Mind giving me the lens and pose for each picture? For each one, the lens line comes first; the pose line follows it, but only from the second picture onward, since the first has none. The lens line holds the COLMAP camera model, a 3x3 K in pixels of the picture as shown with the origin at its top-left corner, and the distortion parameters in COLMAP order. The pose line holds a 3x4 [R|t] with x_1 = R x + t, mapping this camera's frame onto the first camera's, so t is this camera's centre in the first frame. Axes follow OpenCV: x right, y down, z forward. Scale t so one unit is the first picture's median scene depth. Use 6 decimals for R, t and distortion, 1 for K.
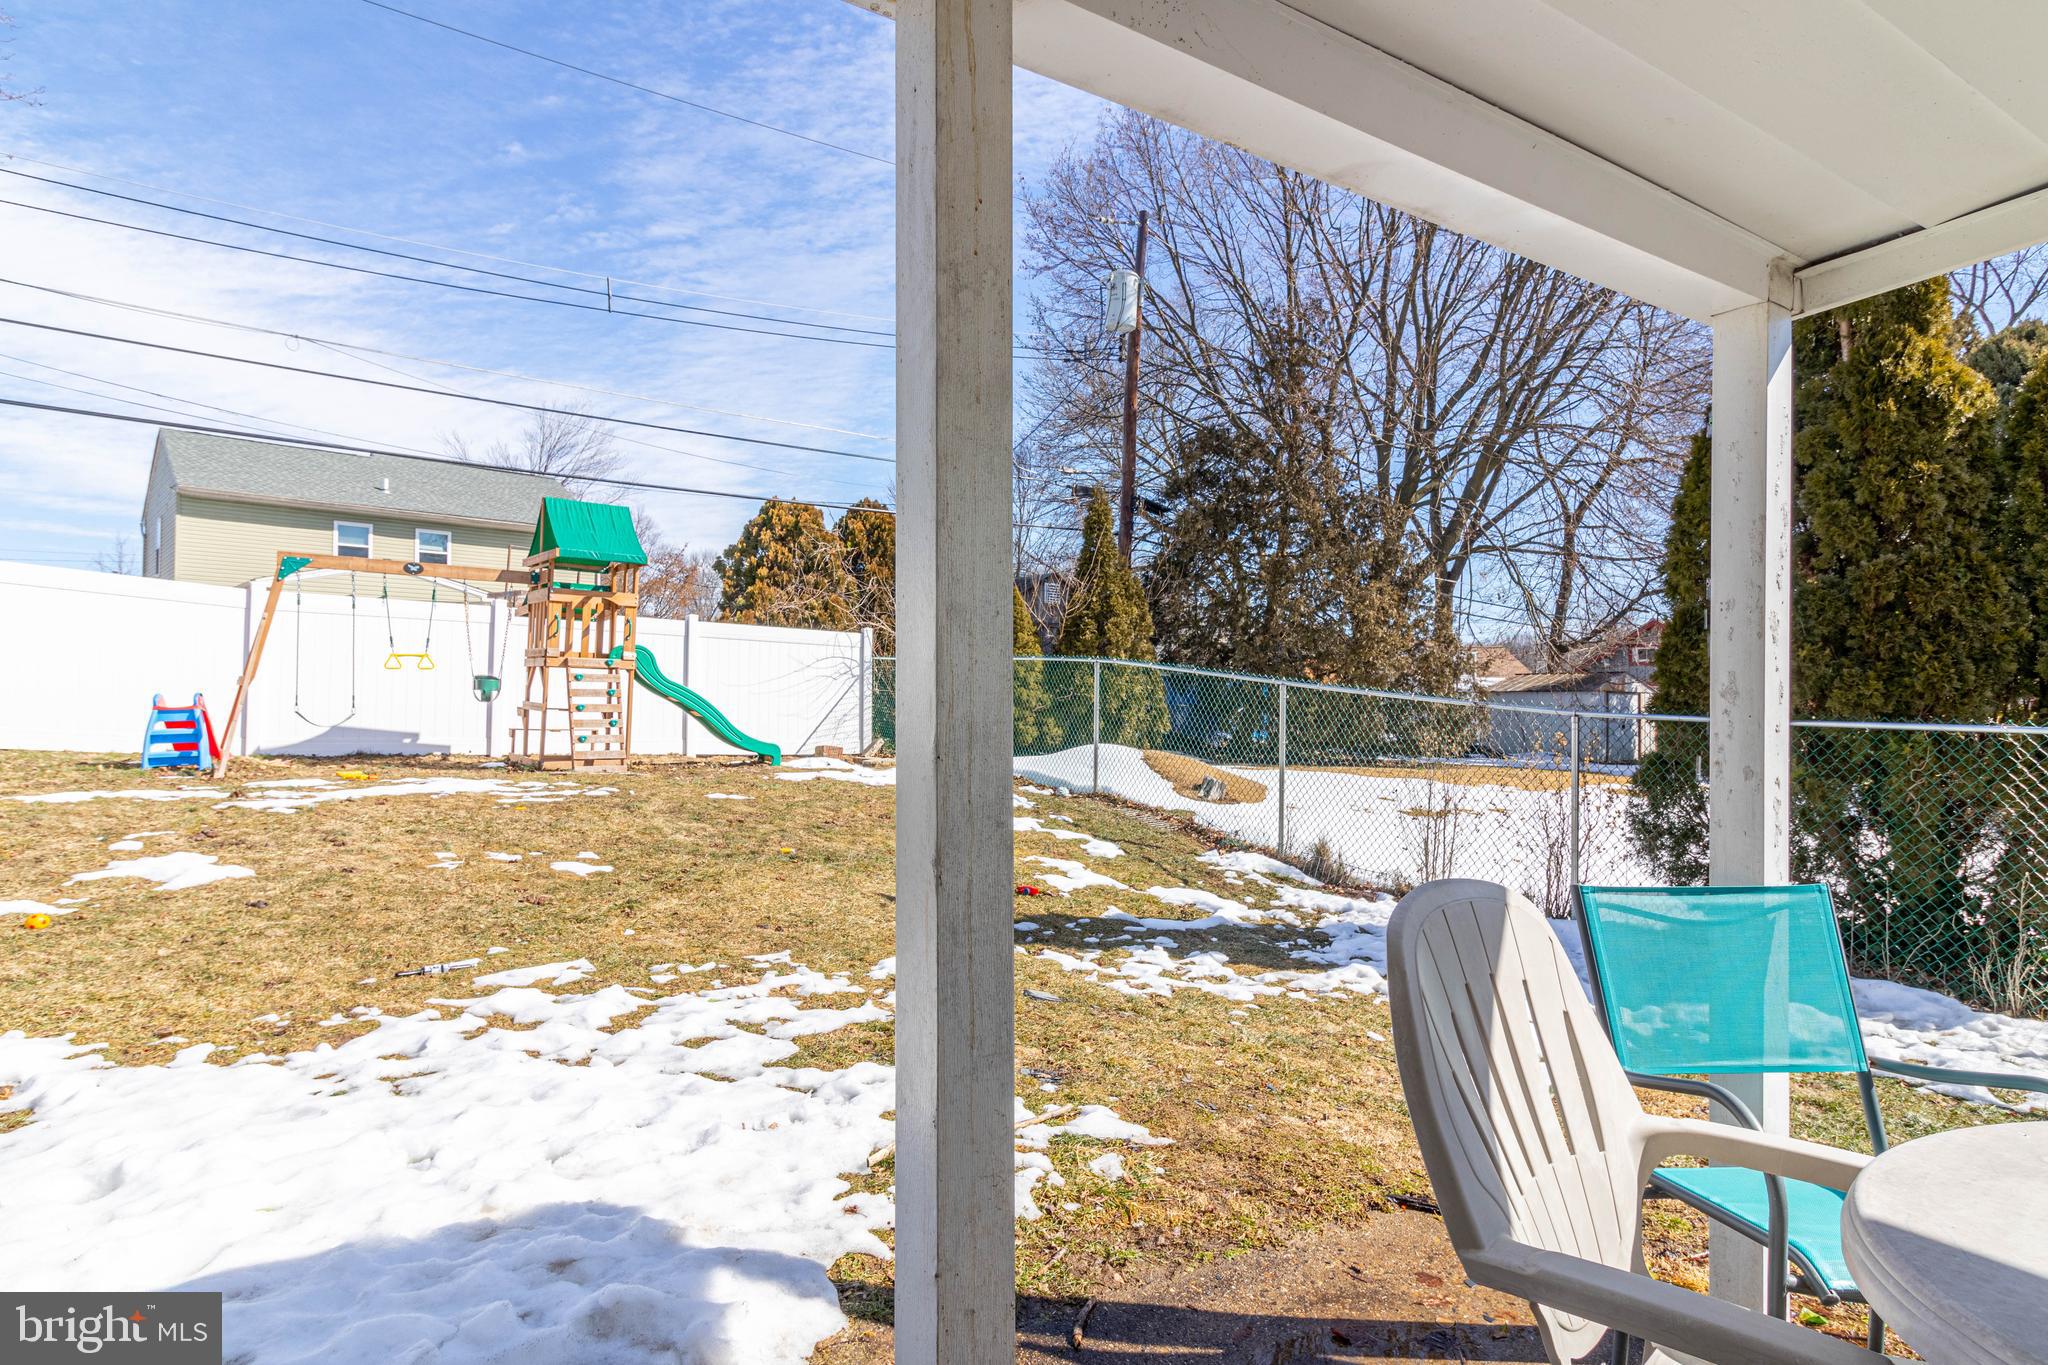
lens RADIAL K [[1174.0, 0, 1018.8], [0, 1174.0, 682.8], [0, 0, 1]] dist [0.004746, 0.000831]
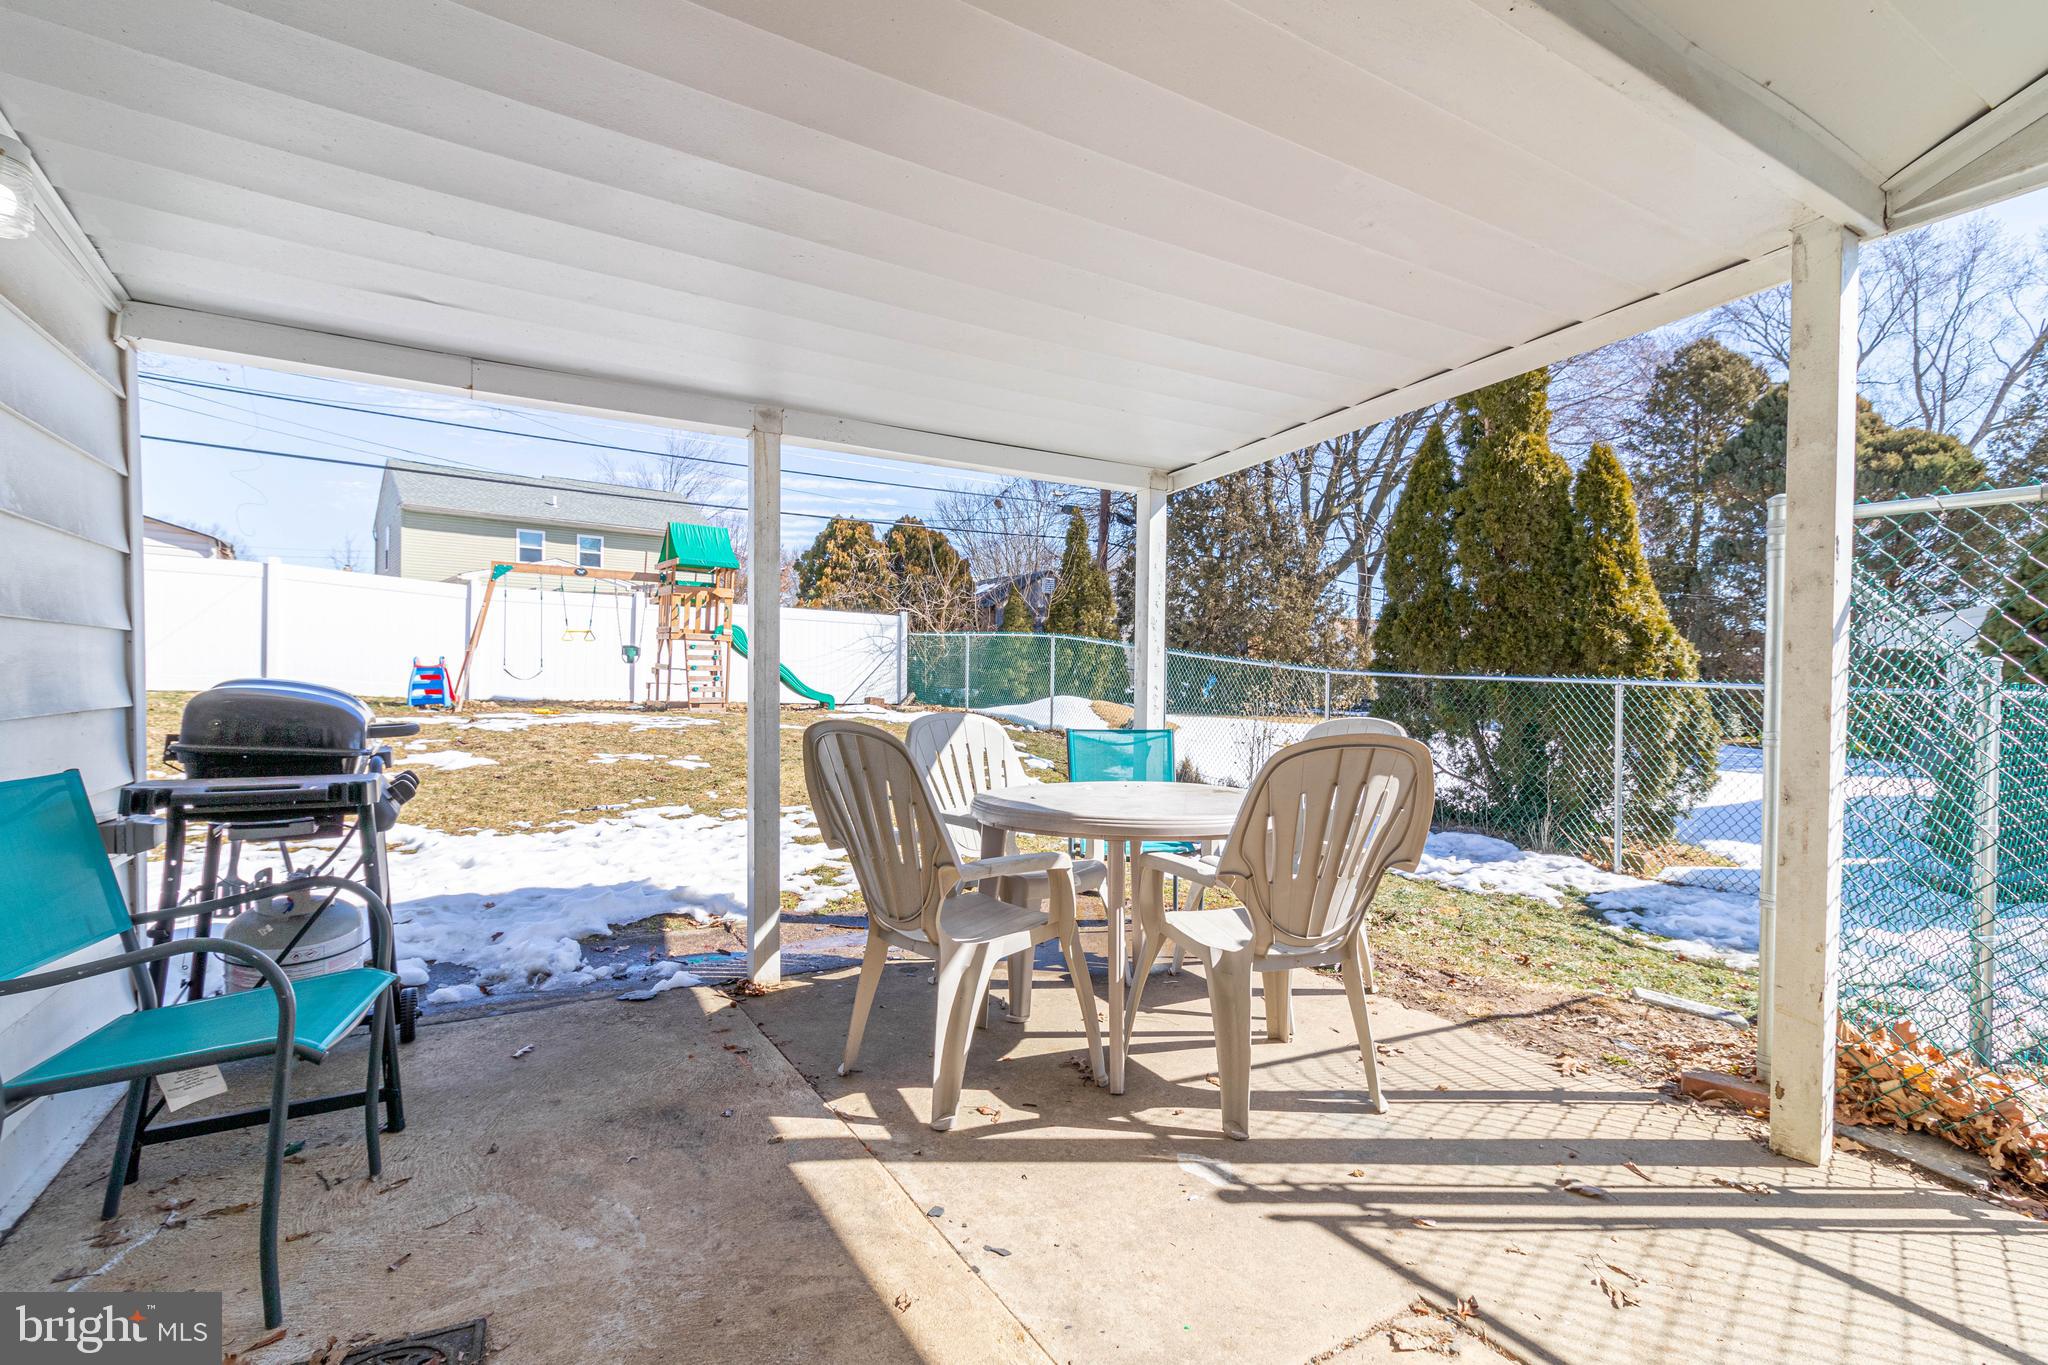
lens RADIAL K [[969.4, 0, 1030.2], [0, 969.4, 679.2], [0, 0, 1]] dist [0.001996, 0.000535]
pose [[0.999405, 0.003874, -0.034279, 0.080057], [-0.002992, 0.999664, 0.025748, 0.003100], [0.034367, -0.025630, 0.999081, -0.176339]]
